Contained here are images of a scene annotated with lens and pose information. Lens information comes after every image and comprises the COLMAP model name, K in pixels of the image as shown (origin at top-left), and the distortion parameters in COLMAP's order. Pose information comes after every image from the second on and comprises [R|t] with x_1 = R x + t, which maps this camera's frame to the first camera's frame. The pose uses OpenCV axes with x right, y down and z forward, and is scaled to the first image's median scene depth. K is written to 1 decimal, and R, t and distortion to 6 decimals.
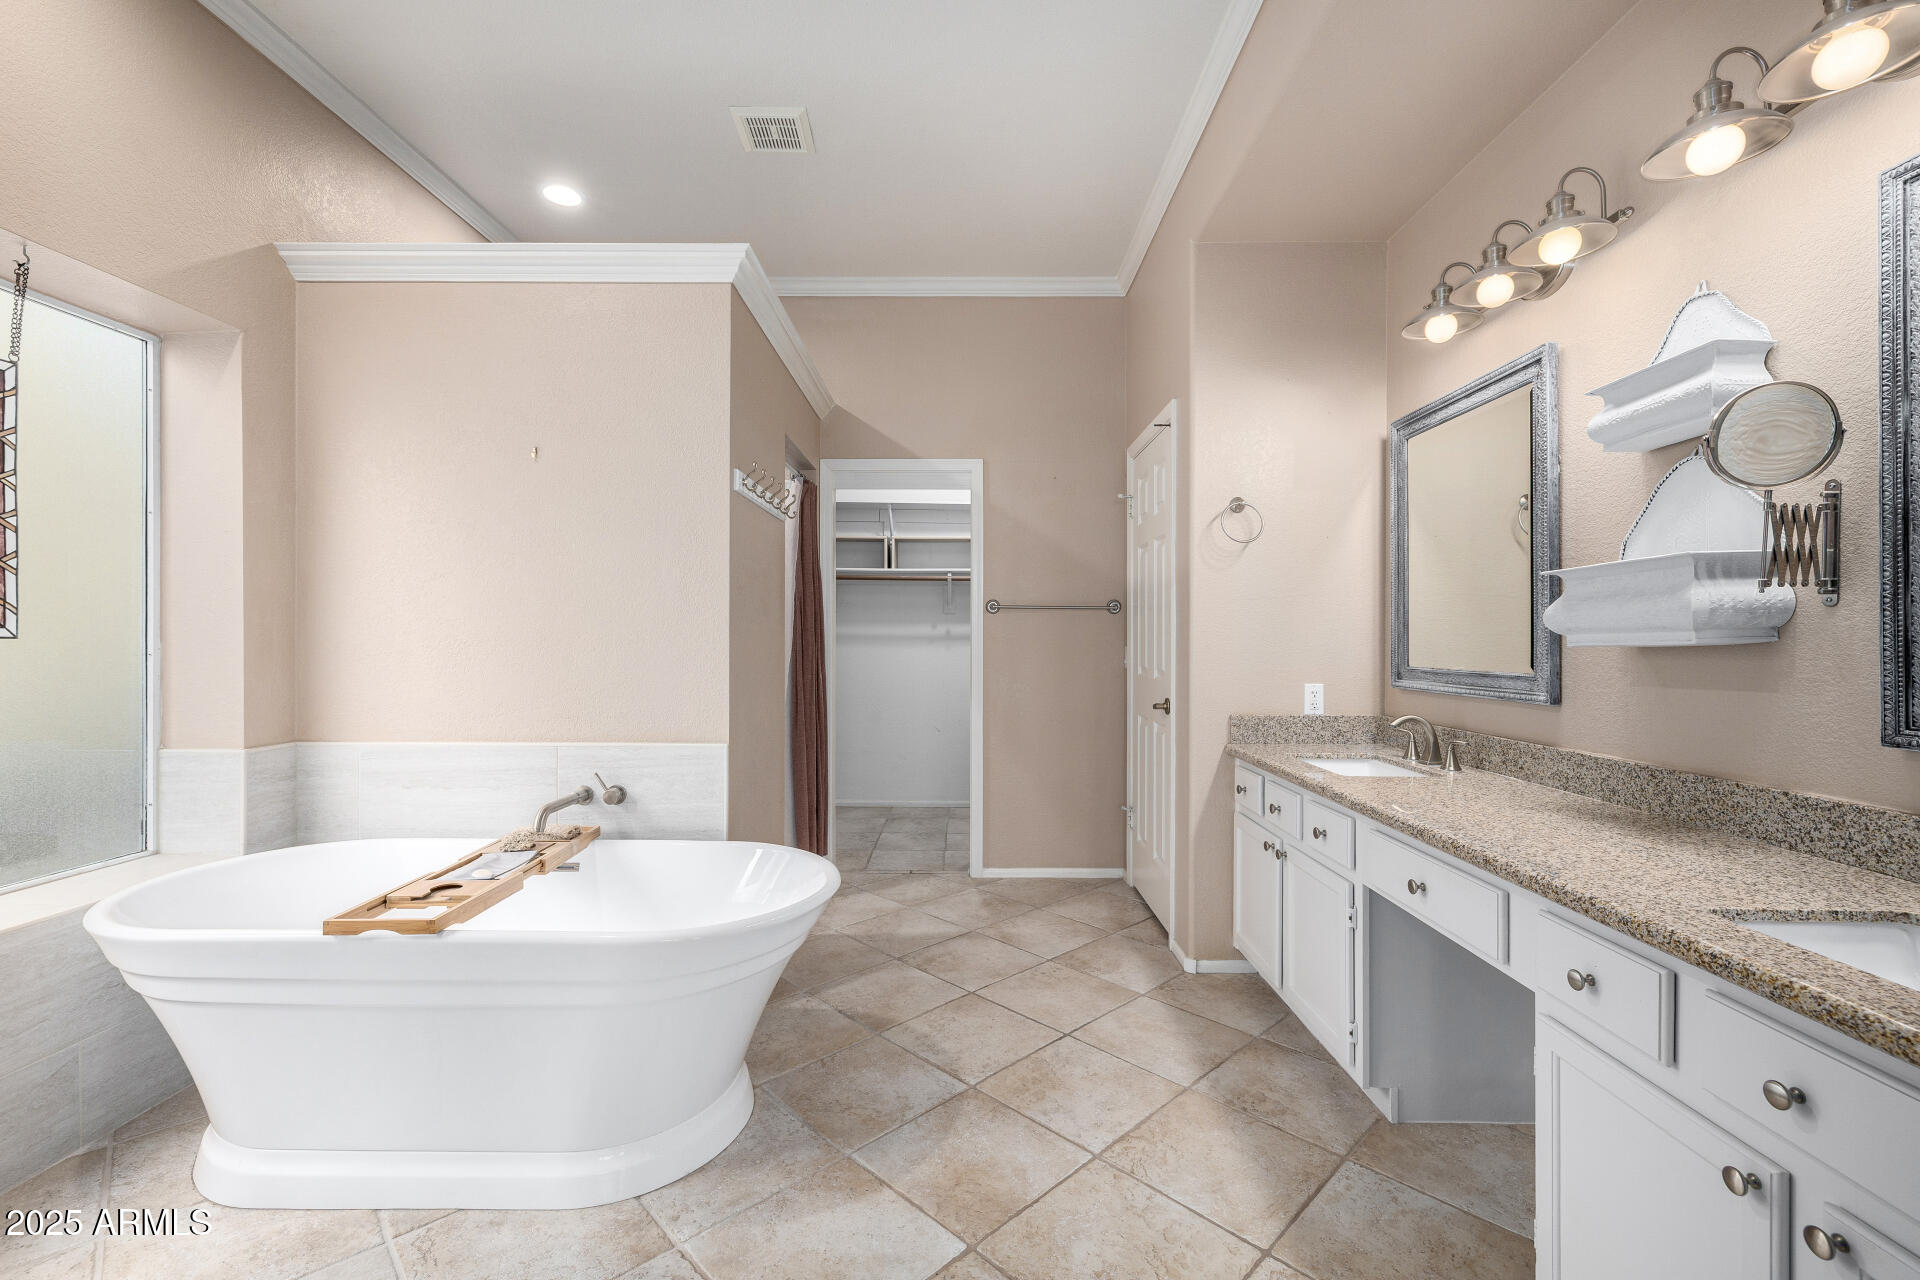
lens RADIAL K [[803.2, 0, 953.4], [0, 803.2, 639.9], [0, 0, 1]] dist [0.000828, 0.000548]
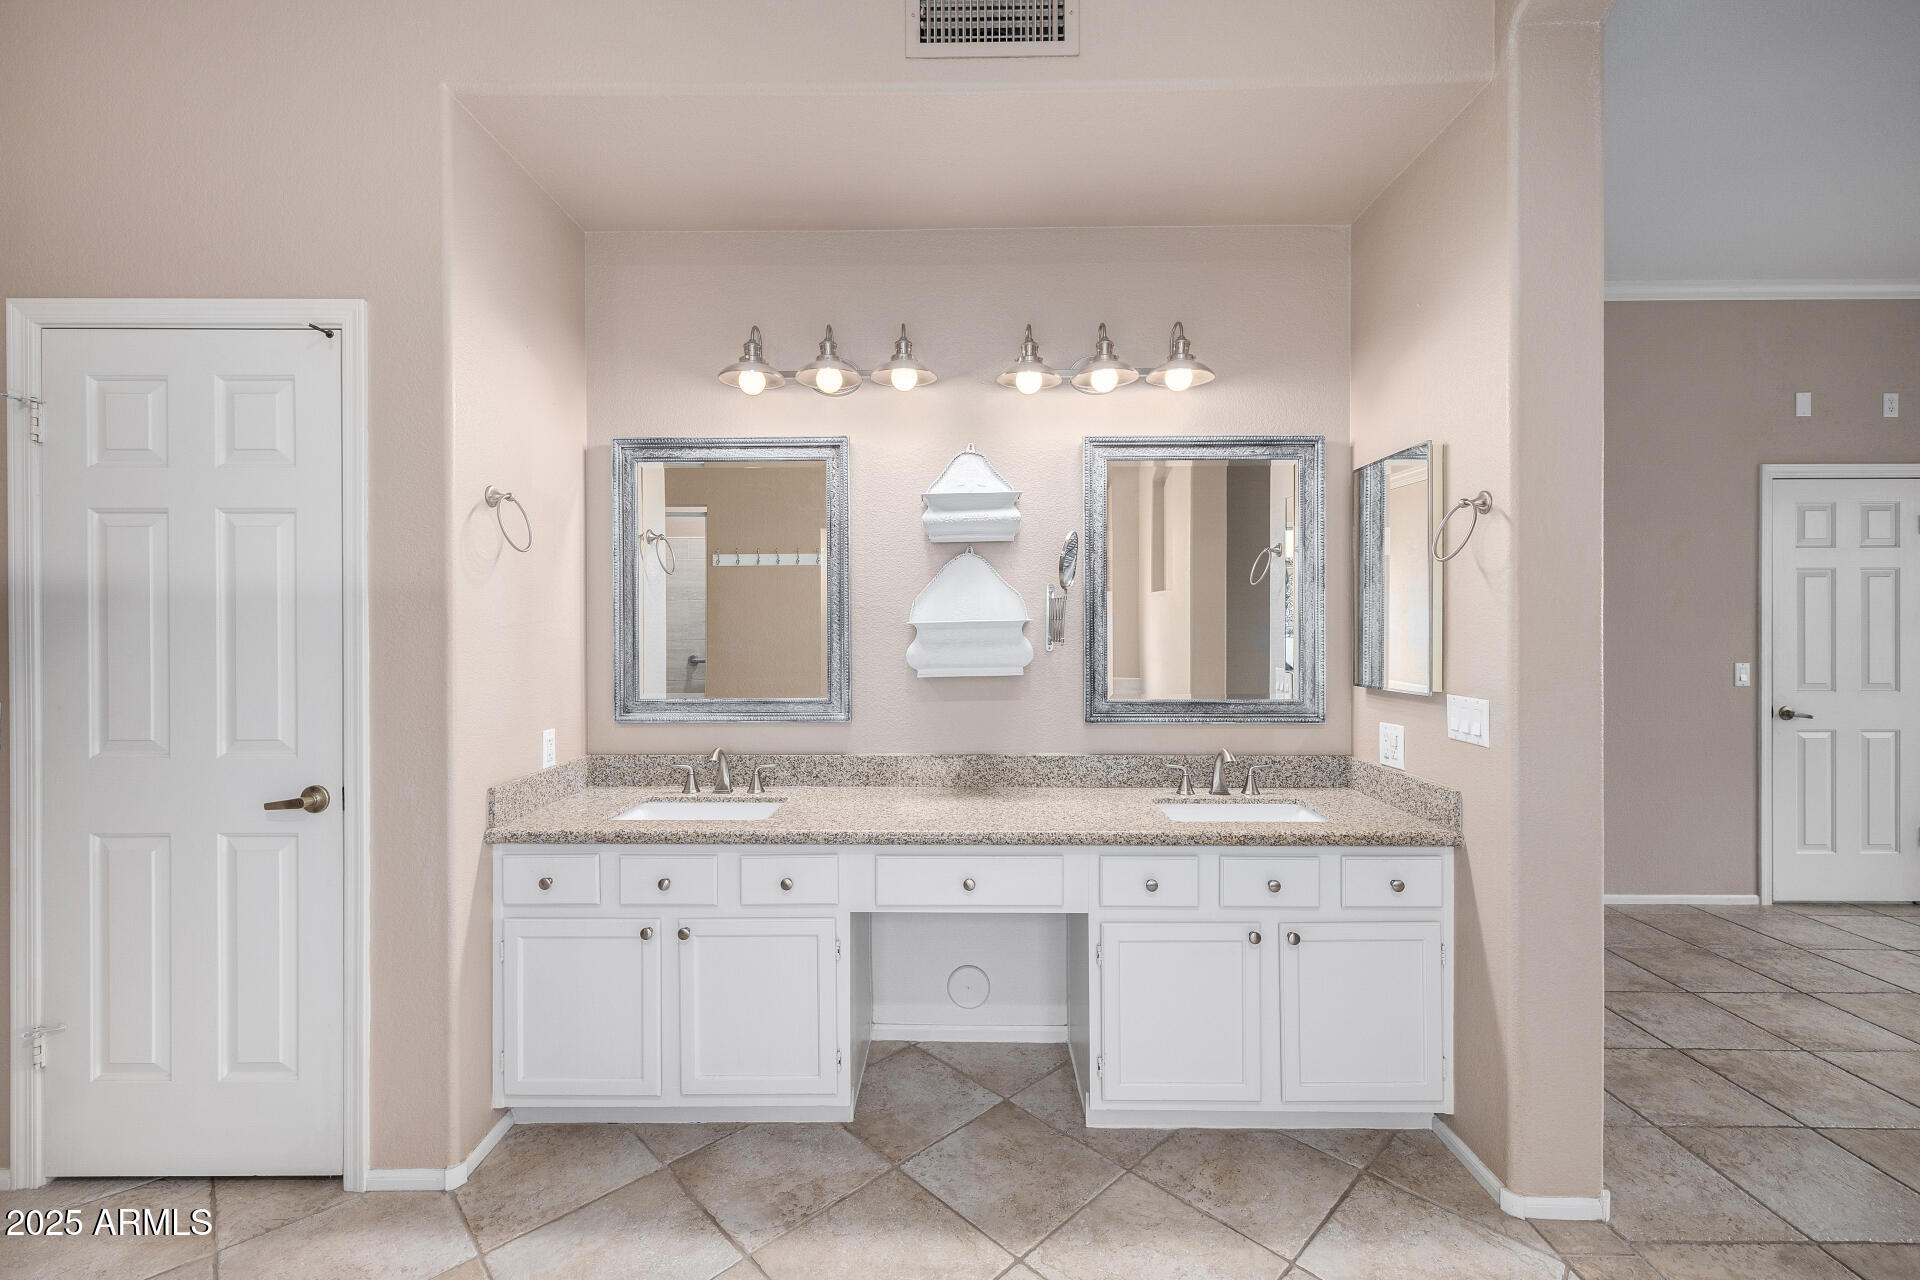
lens RADIAL K [[803.2, 0, 963.3], [0, 803.2, 627.9], [0, 0, 1]] dist [0.000828, 0.000548]
pose [[0.001964, -0.007258, 0.999972, -0.435554], [0.005363, 0.999959, 0.007247, -0.062767], [-0.999984, 0.005348, 0.002003, 0.675262]]
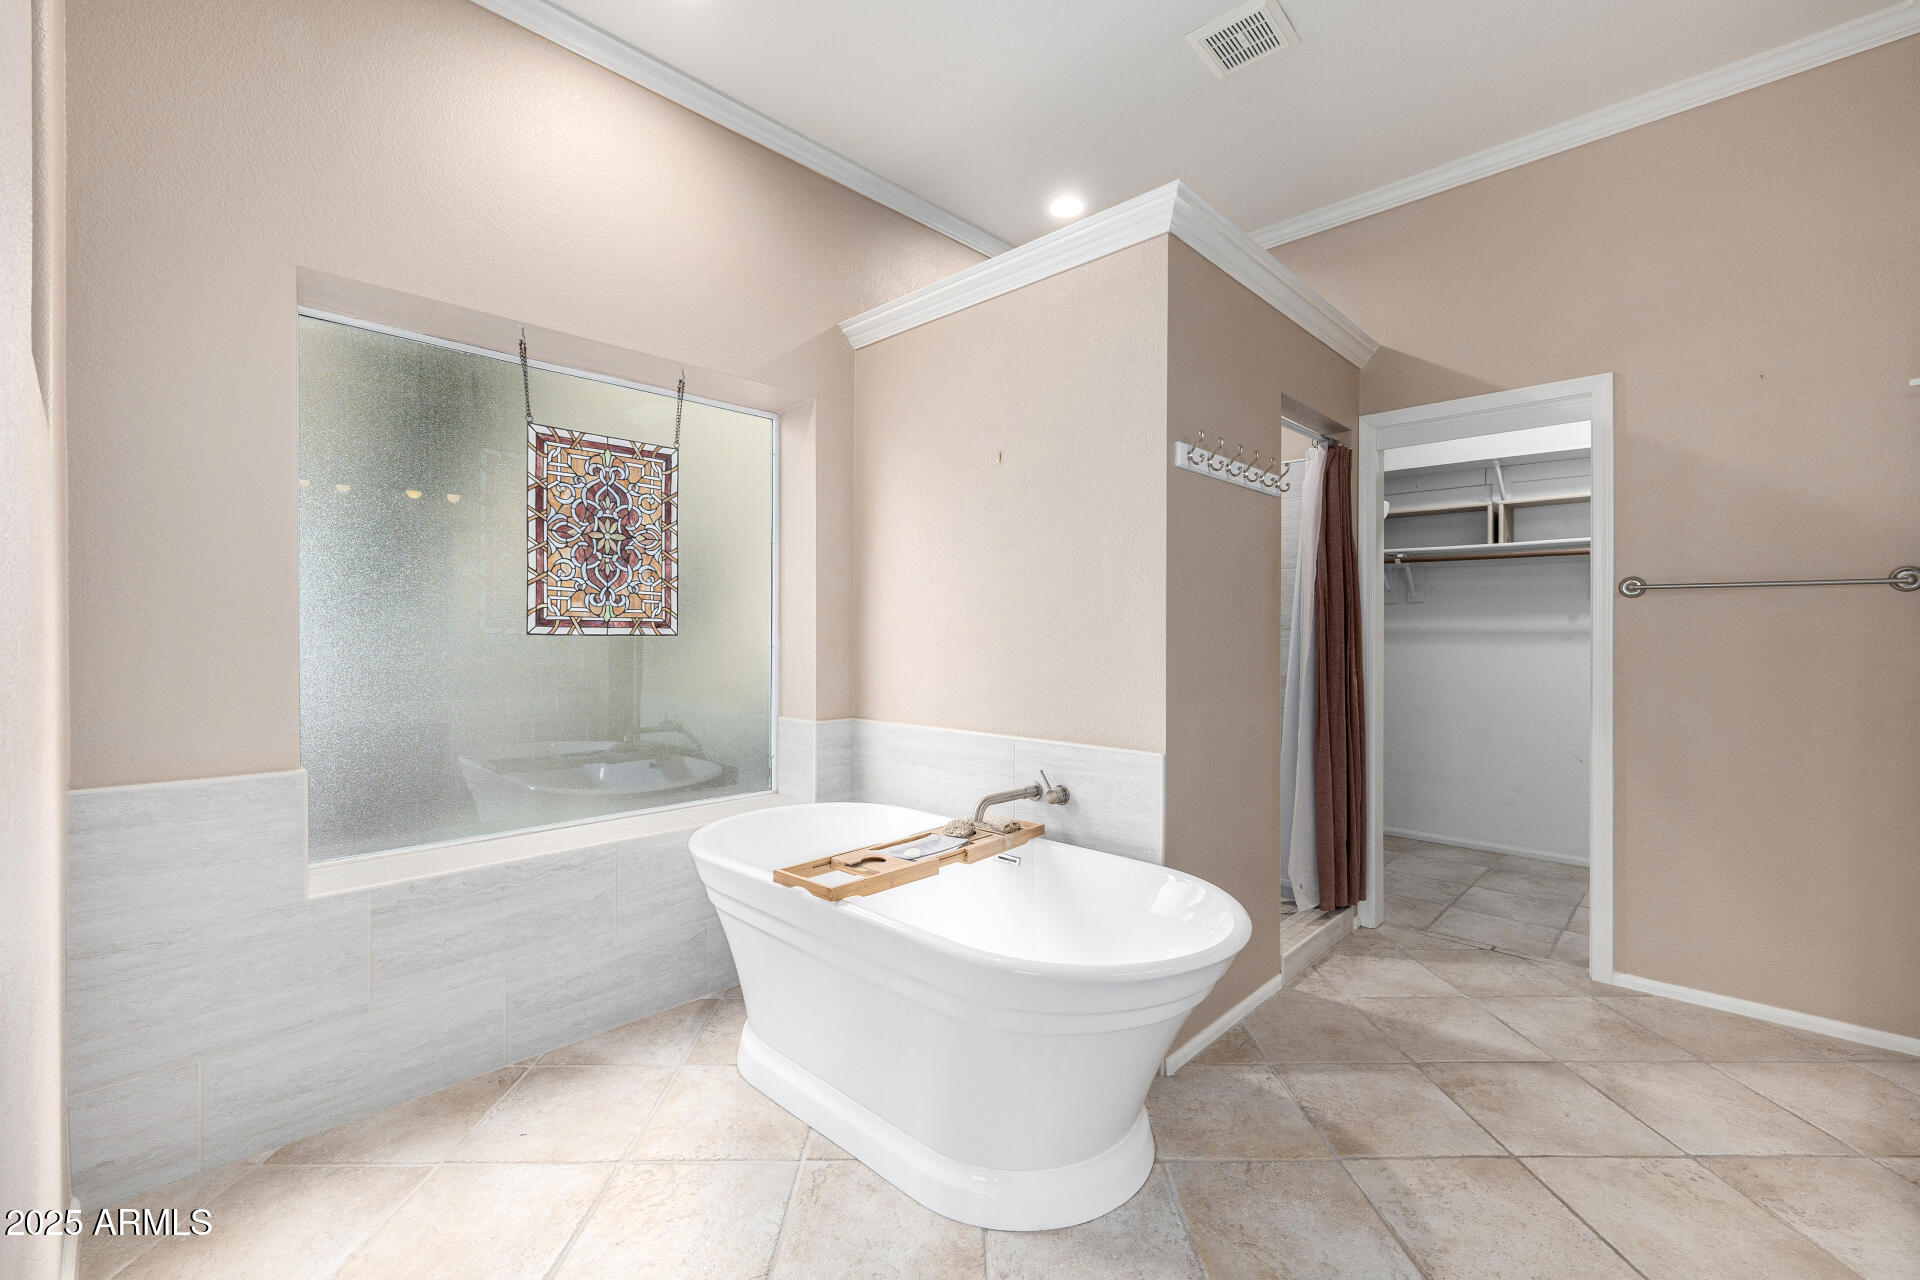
lens RADIAL K [[803.2, 0, 962.1], [0, 803.2, 633.4], [0, 0, 1]] dist [0.000828, 0.000548]
pose [[0.732897, -0.001675, -0.680338, 0.158662], [-0.000421, 0.999996, -0.002916, -0.000797], [0.680340, 0.002424, 0.732893, 0.202250]]
